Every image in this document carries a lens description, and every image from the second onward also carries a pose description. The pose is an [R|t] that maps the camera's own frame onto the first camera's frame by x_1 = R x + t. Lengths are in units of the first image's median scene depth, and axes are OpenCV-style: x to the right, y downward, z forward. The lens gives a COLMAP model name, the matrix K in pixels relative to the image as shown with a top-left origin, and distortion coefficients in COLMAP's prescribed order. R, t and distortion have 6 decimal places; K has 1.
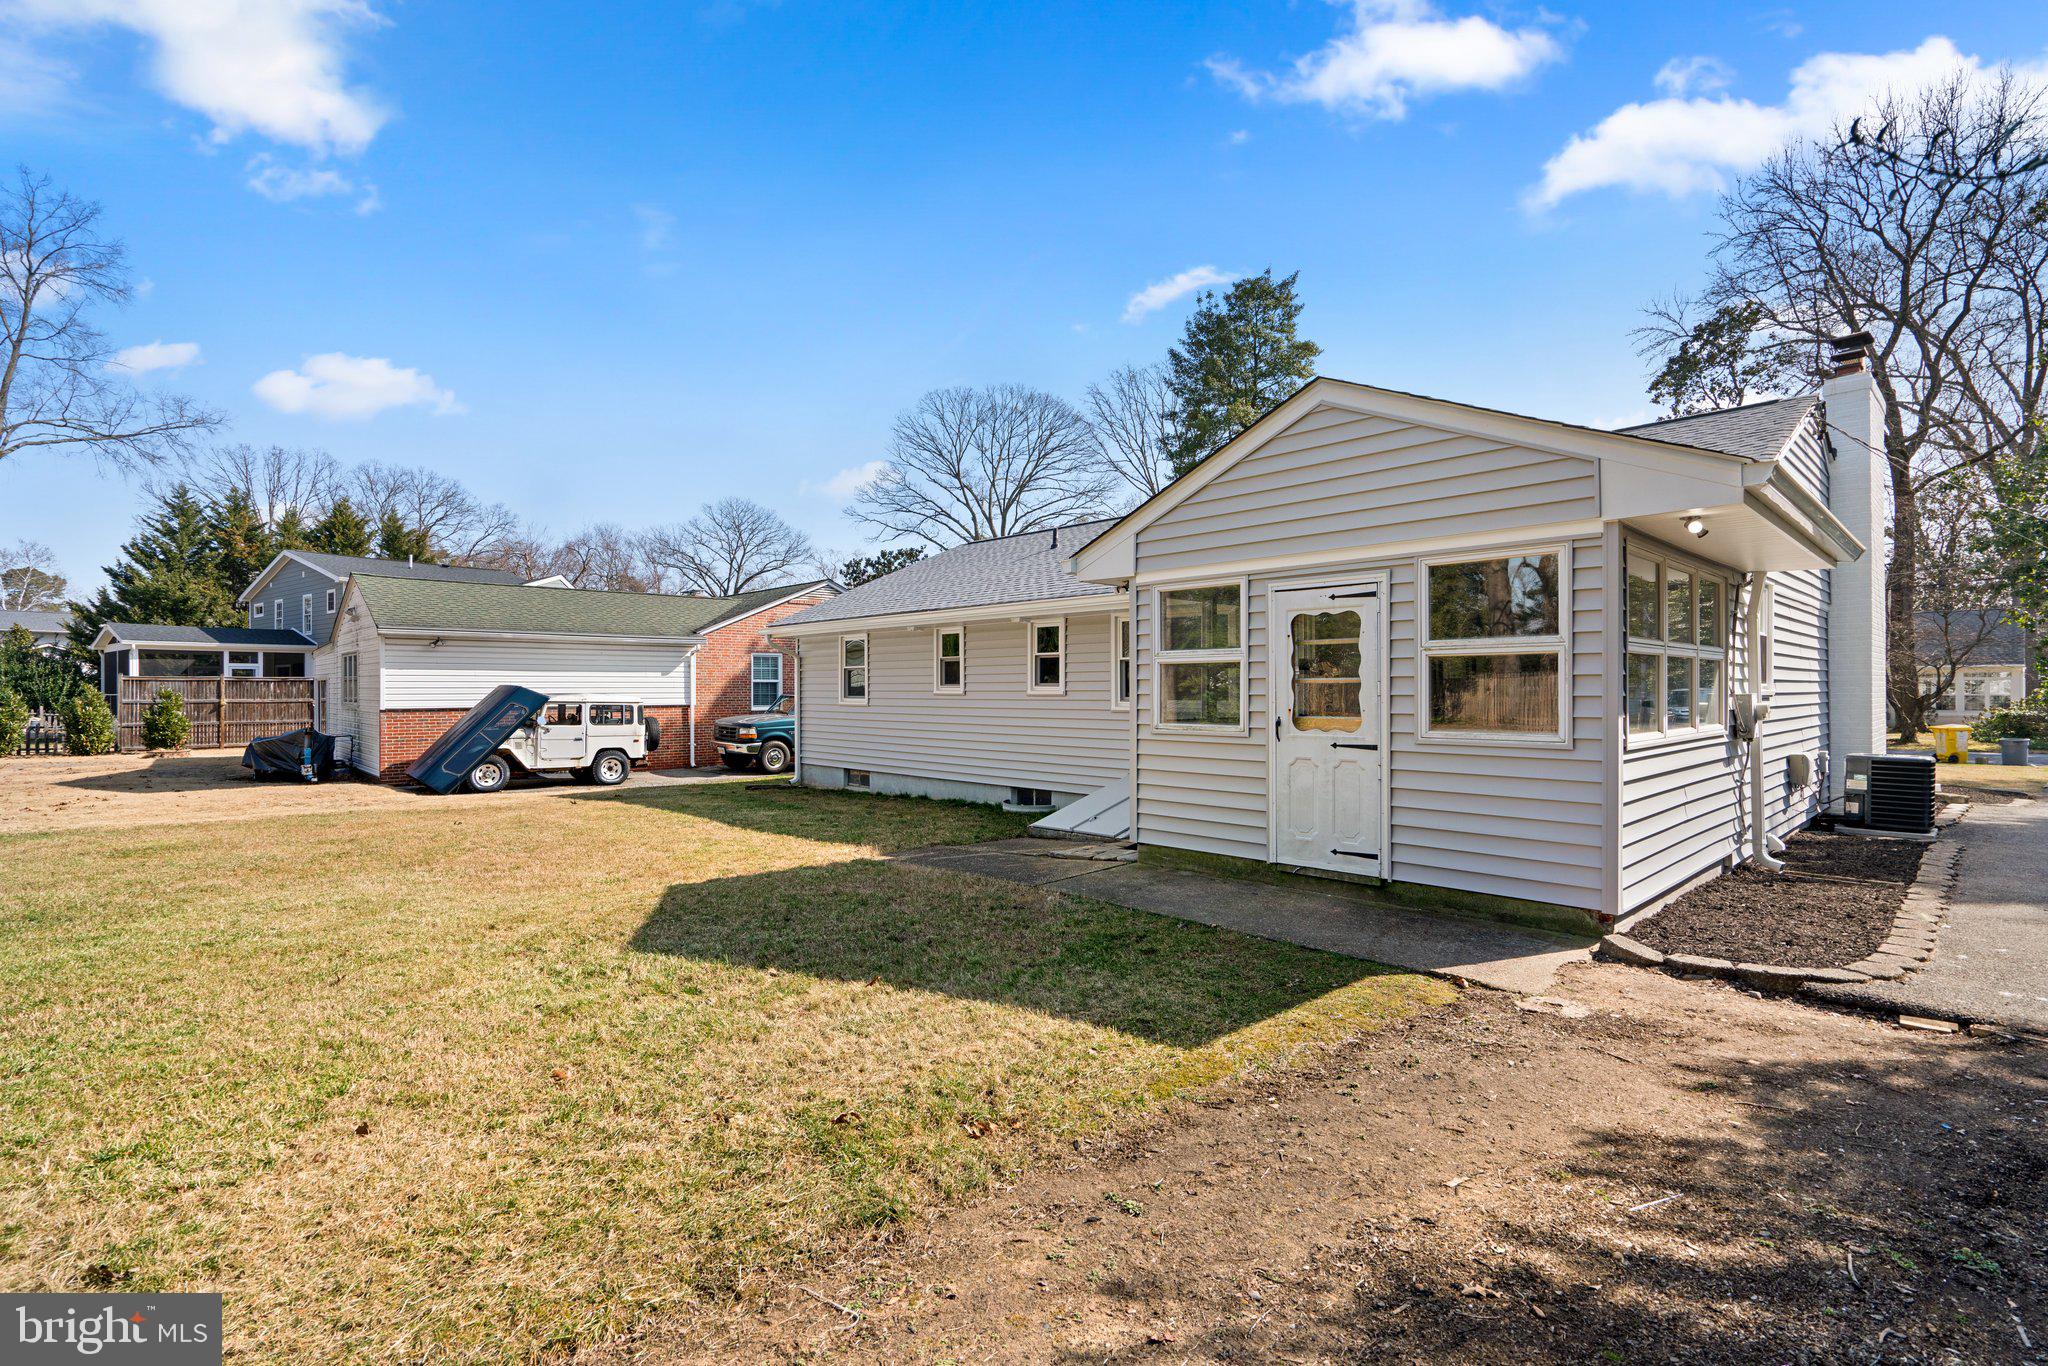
lens RADIAL K [[945.0, 0, 1024.0], [0, 945.0, 683.0], [0, 0, 1]] dist [-0.003144, 0.000125]
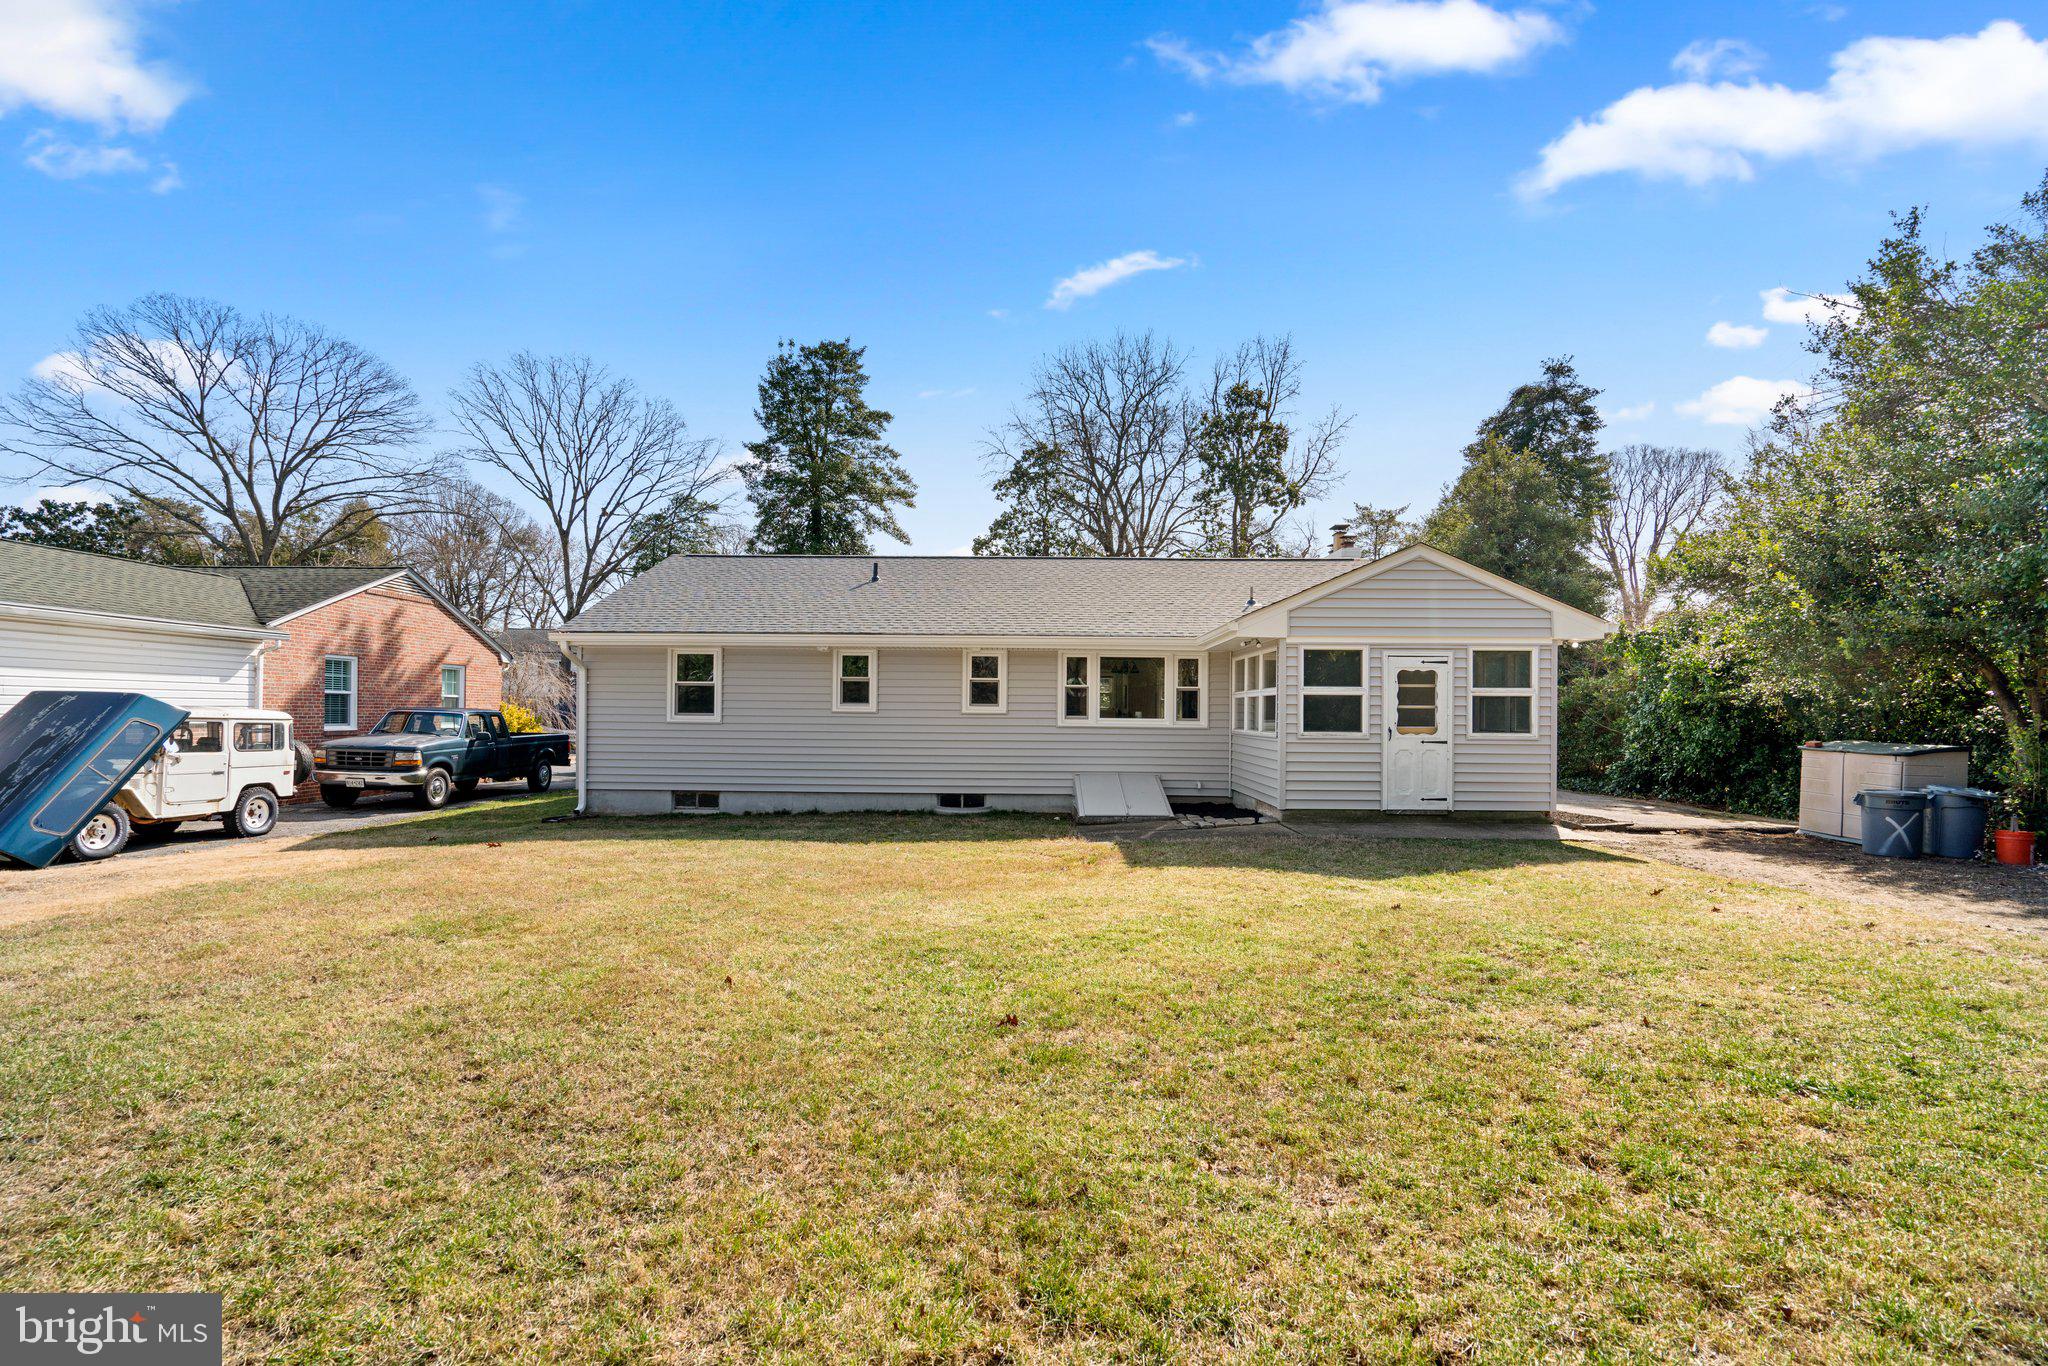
lens RADIAL K [[933.0, 0, 1016.0], [0, 933.0, 705.2], [0, 0, 1]] dist [-0.001509, 0.000342]
pose [[0.699263, 0.013821, 0.714731, -0.631547], [-0.014473, 0.999882, -0.005175, 0.006095], [-0.714718, -0.006725, 0.699380, 0.119008]]
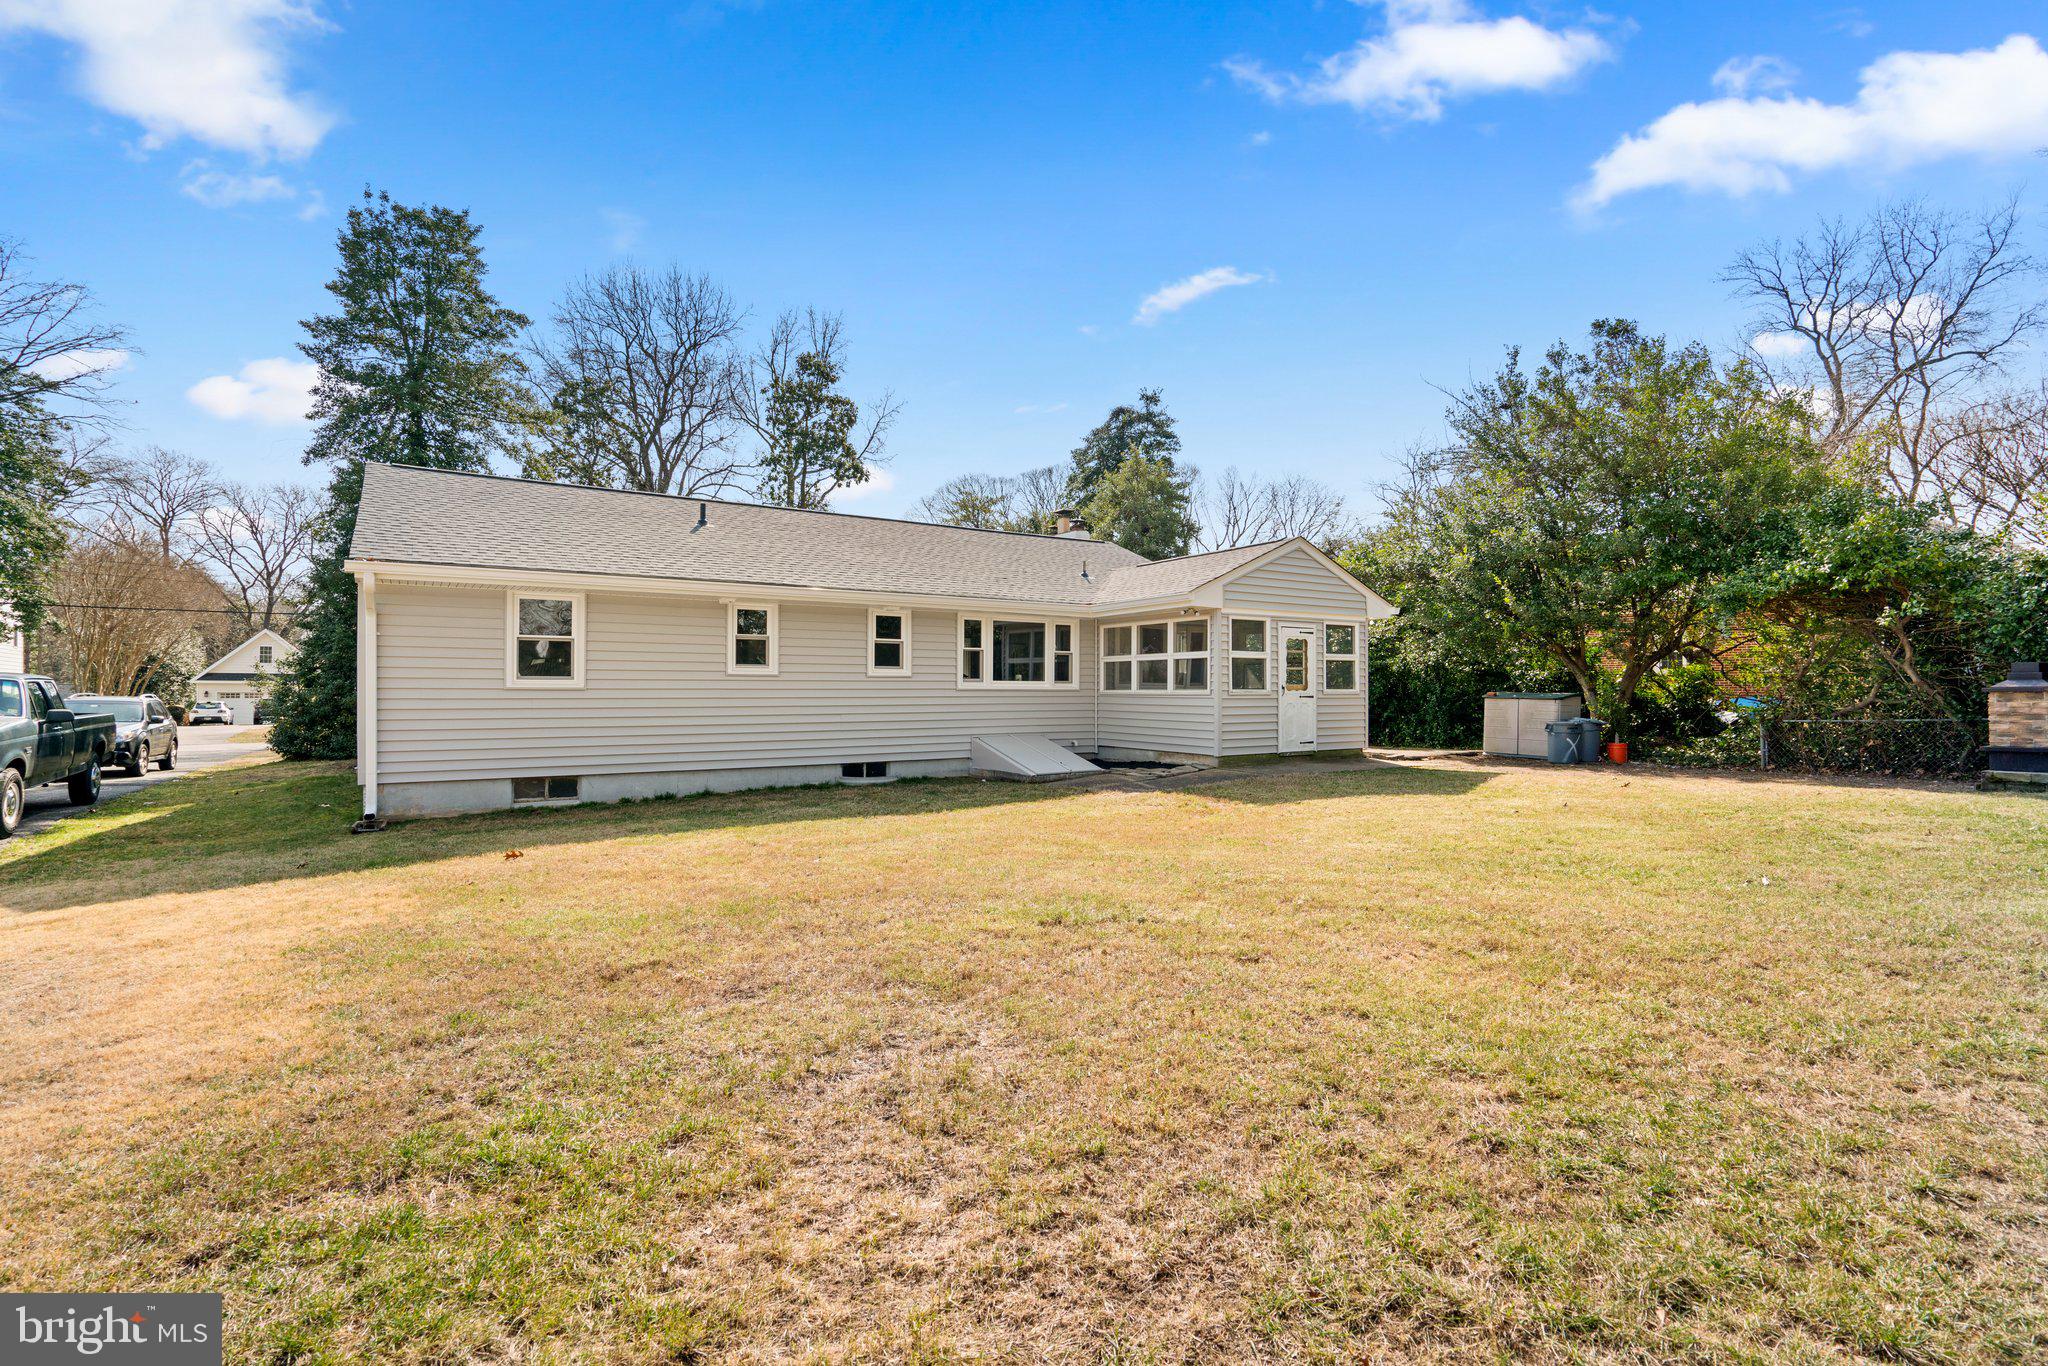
lens RADIAL K [[945.0, 0, 1024.0], [0, 945.0, 683.0], [0, 0, 1]] dist [-0.003144, 0.000125]
pose [[0.175971, 0.009390, 0.984351, -0.844395], [-0.006436, 0.999944, -0.008388, 0.023083], [-0.984374, -0.004859, 0.176021, 0.515591]]
